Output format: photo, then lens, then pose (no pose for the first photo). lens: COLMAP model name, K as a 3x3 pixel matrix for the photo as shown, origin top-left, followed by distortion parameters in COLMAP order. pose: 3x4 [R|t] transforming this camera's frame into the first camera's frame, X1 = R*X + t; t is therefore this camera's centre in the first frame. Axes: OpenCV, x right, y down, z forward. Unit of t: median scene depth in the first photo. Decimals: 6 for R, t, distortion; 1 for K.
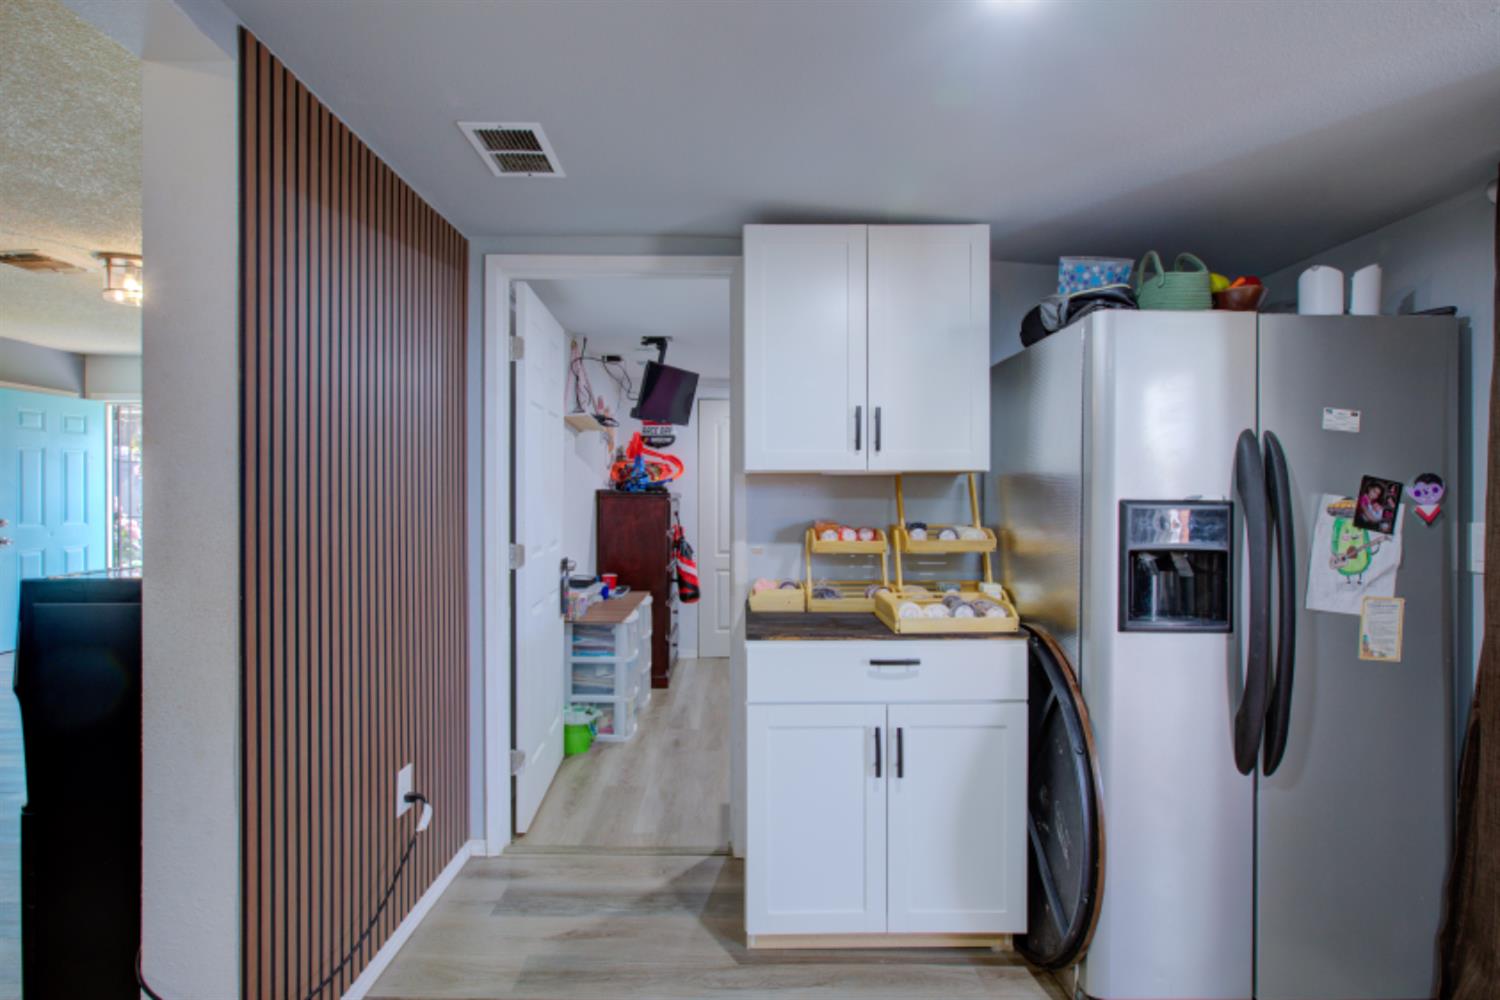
lens RADIAL K [[751.2, 0, 750.0], [0, 751.2, 500.0], [0, 0, 1]] dist [0.000267, 0.000055]
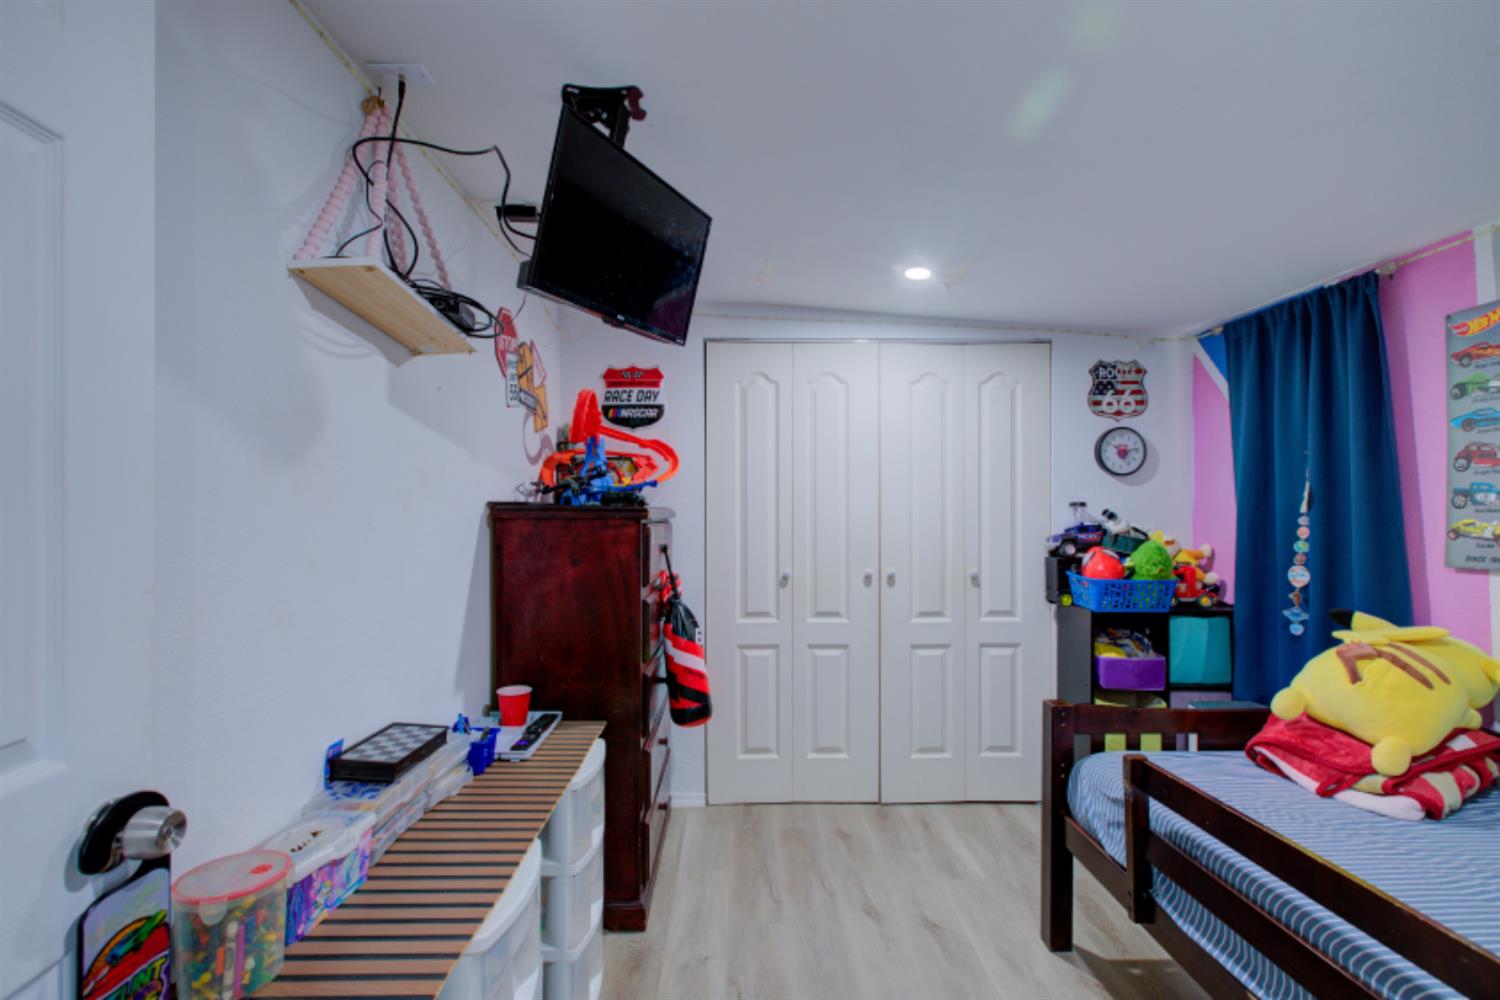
lens RADIAL K [[687.0, 0, 751.9], [0, 687.0, 493.1], [0, 0, 1]] dist [-0.001602, 0.000466]
pose [[0.999929, -0.006326, 0.010107, -0.043498], [0.006670, 0.999386, -0.034389, -0.003055], [-0.009883, 0.034454, 0.999357, 0.536198]]
